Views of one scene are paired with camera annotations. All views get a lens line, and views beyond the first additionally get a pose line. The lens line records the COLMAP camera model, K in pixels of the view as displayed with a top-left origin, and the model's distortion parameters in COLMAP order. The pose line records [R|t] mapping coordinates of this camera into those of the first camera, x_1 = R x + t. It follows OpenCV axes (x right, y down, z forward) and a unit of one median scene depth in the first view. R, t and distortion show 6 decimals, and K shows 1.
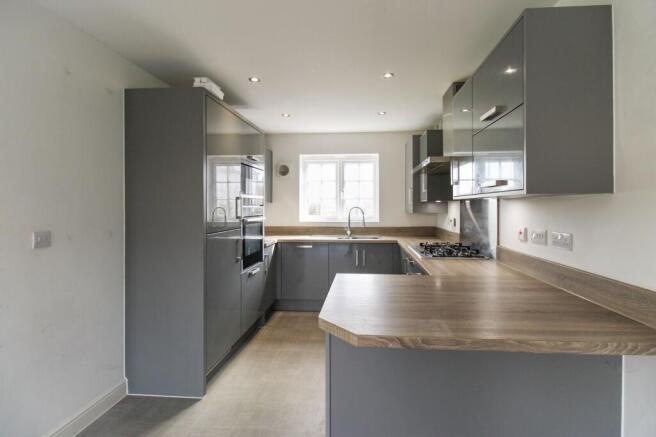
lens RADIAL K [[314.4, 0, 329.6], [0, 314.4, 201.7], [0, 0, 1]] dist [0.000475, 0.000109]
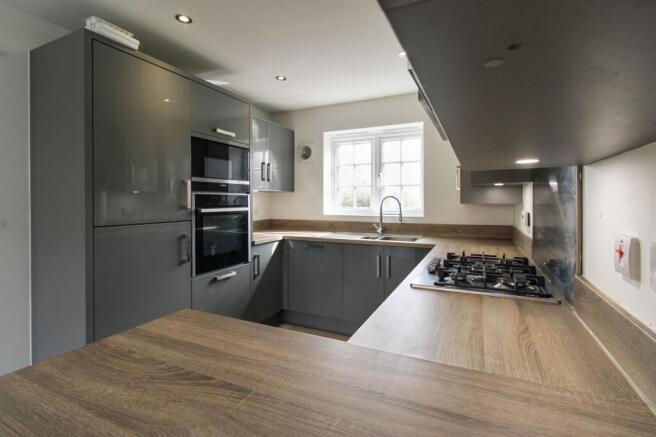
lens RADIAL K [[307.1, 0, 327.7], [0, 307.1, 197.3], [0, 0, 1]] dist [0.001741, 0.000328]
pose [[0.937019, -0.003416, -0.349261, 0.202402], [0.004053, 0.999991, 0.001093, 0.018373], [0.349254, -0.002439, 0.937025, 0.274922]]
